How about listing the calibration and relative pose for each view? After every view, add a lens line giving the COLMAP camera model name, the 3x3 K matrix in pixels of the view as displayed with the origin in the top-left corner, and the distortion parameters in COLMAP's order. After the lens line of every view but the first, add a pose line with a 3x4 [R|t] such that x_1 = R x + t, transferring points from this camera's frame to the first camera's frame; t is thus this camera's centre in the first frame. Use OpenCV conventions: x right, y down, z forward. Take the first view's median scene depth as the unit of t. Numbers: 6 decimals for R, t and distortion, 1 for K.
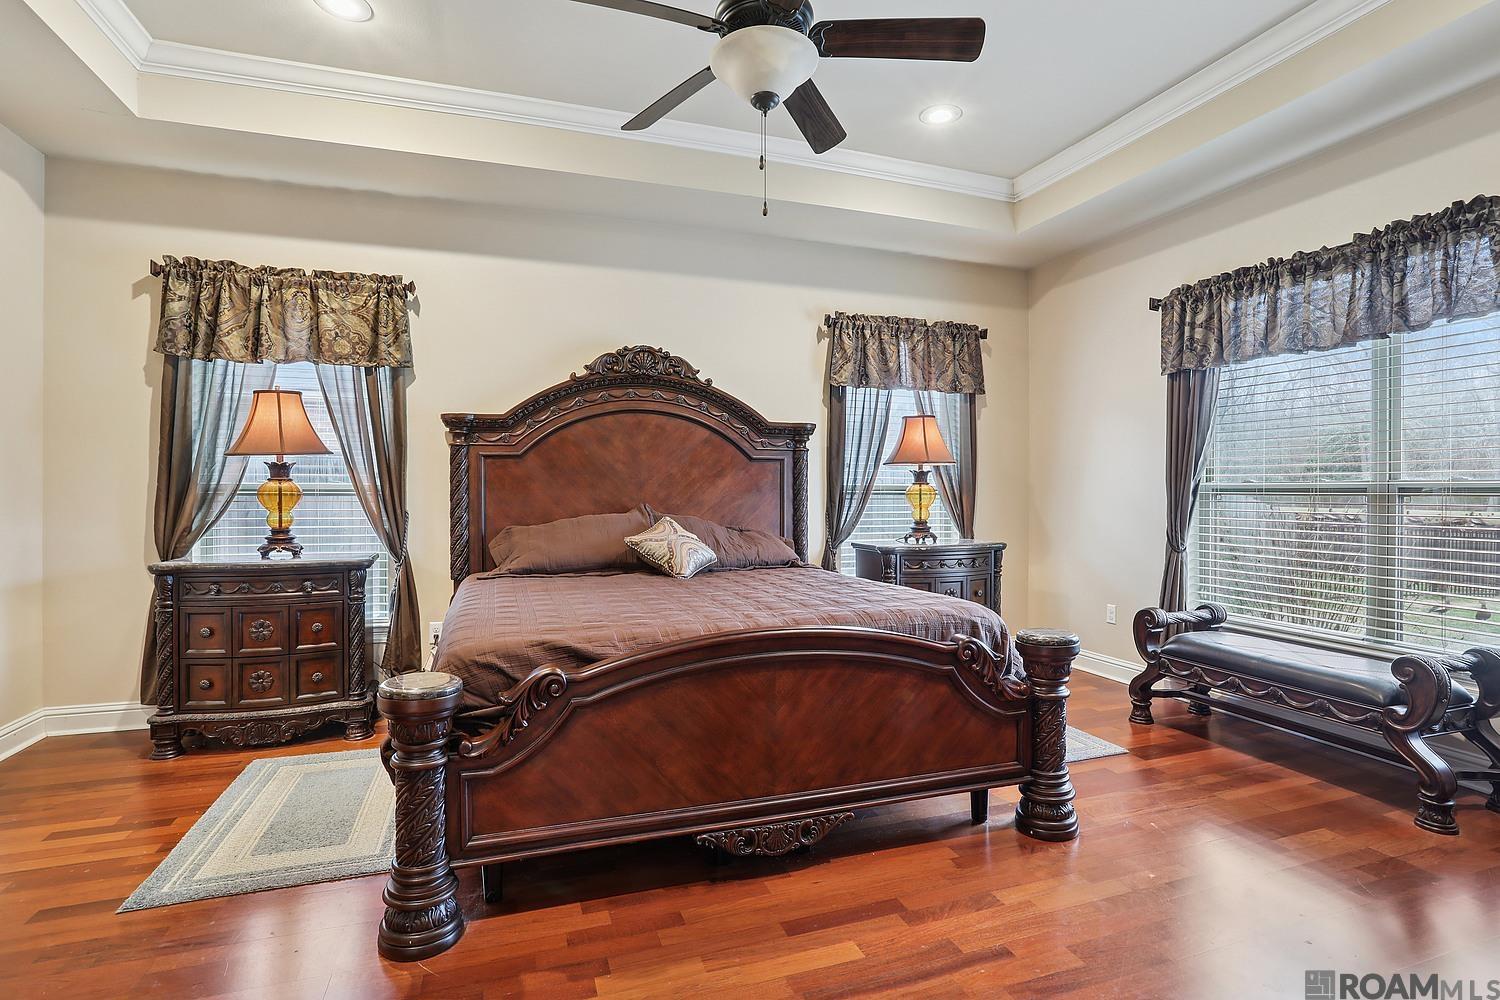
lens RADIAL K [[732.8, 0, 751.7], [0, 732.8, 485.6], [0, 0, 1]] dist [-0.078620, 0.040284]
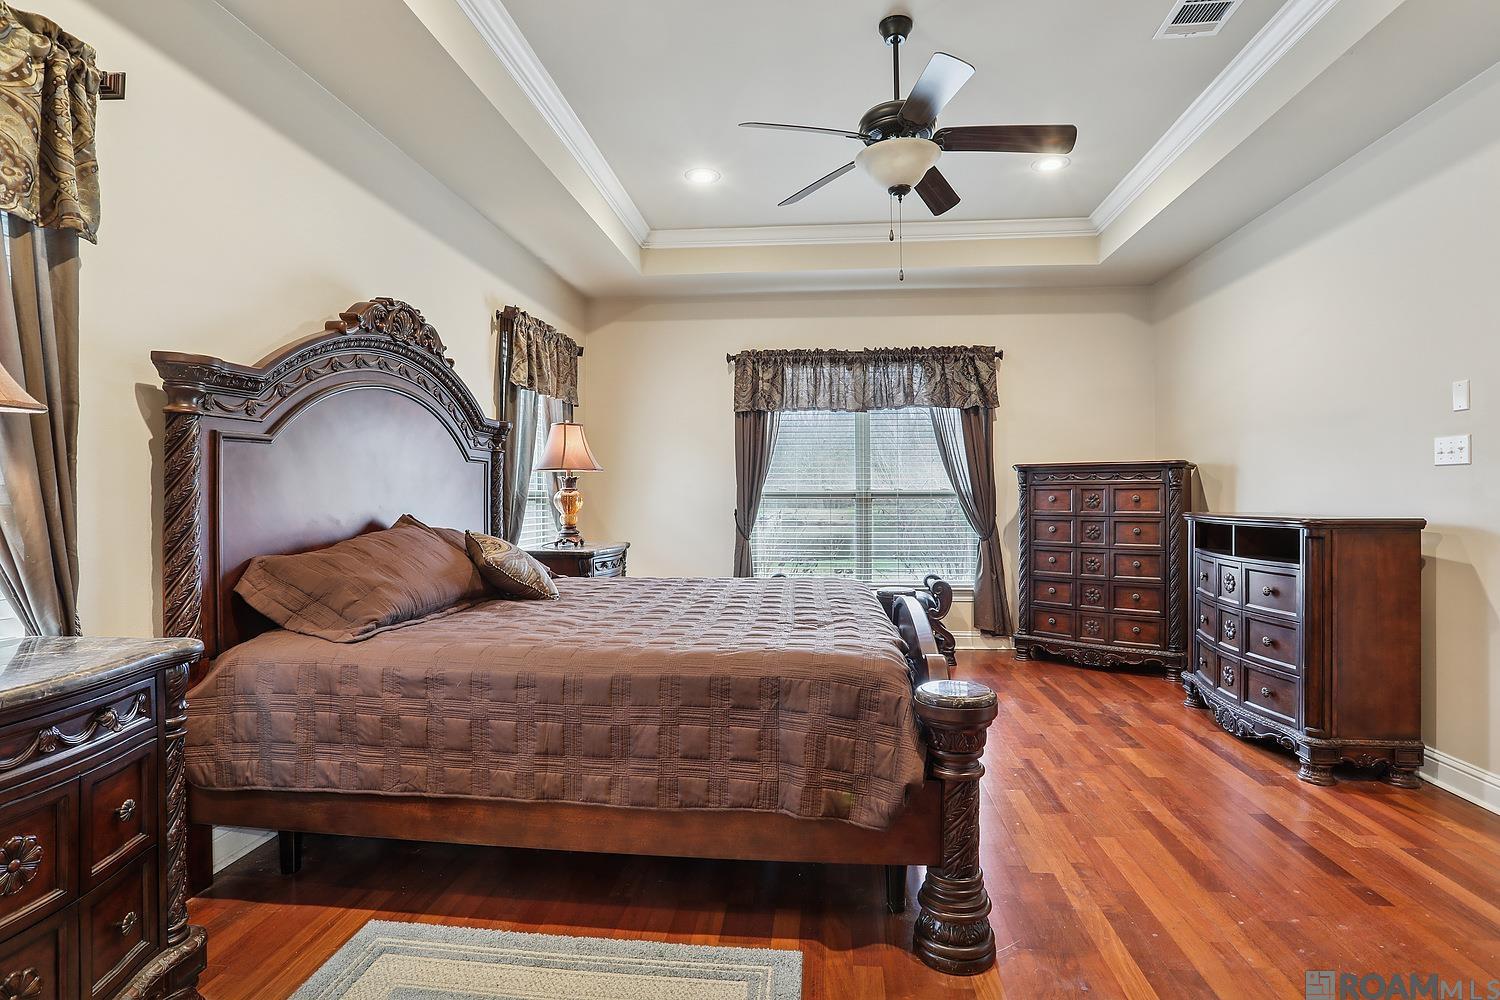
lens RADIAL K [[732.8, 0, 751.7], [0, 732.8, 485.6], [0, 0, 1]] dist [-0.078620, 0.040284]
pose [[0.428036, 0.011652, 0.903686, -0.697875], [-0.002701, 0.999929, -0.011613, 0.003587], [-0.903758, 0.002530, 0.428037, 0.385792]]
